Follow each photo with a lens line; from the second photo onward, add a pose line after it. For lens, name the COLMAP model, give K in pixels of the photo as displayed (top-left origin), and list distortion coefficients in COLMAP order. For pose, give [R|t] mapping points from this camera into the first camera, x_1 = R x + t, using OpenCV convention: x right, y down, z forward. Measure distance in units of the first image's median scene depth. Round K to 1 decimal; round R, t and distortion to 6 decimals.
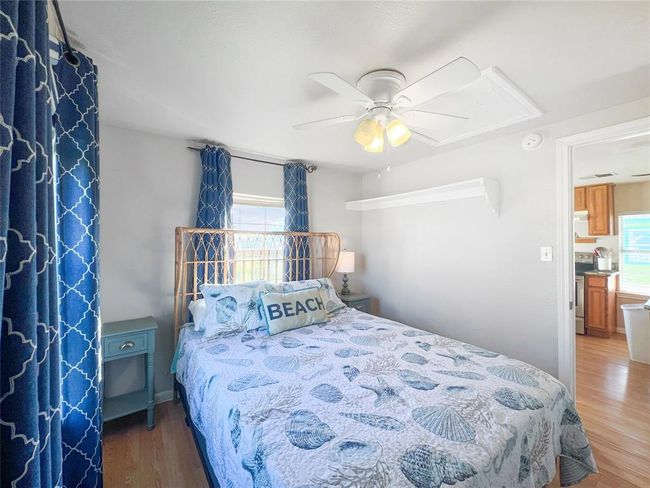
lens RADIAL K [[265.0, 0, 310.8], [0, 265.0, 235.5], [0, 0, 1]] dist [-0.000032, -0.000123]
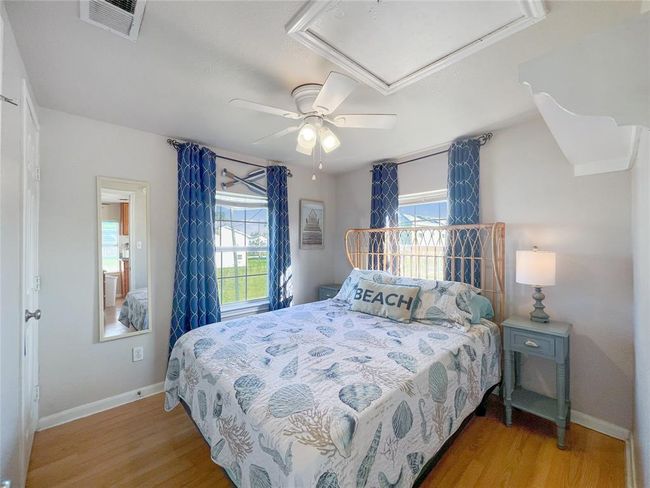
lens RADIAL K [[265.0, 0, 325.1], [0, 265.0, 243.9], [0, 0, 1]] dist [-0.000032, -0.000123]
pose [[0.129758, 0.004297, -0.991536, 0.913140], [0.032922, 0.999421, 0.008639, 0.031255], [0.990999, -0.033765, 0.129541, 0.589583]]
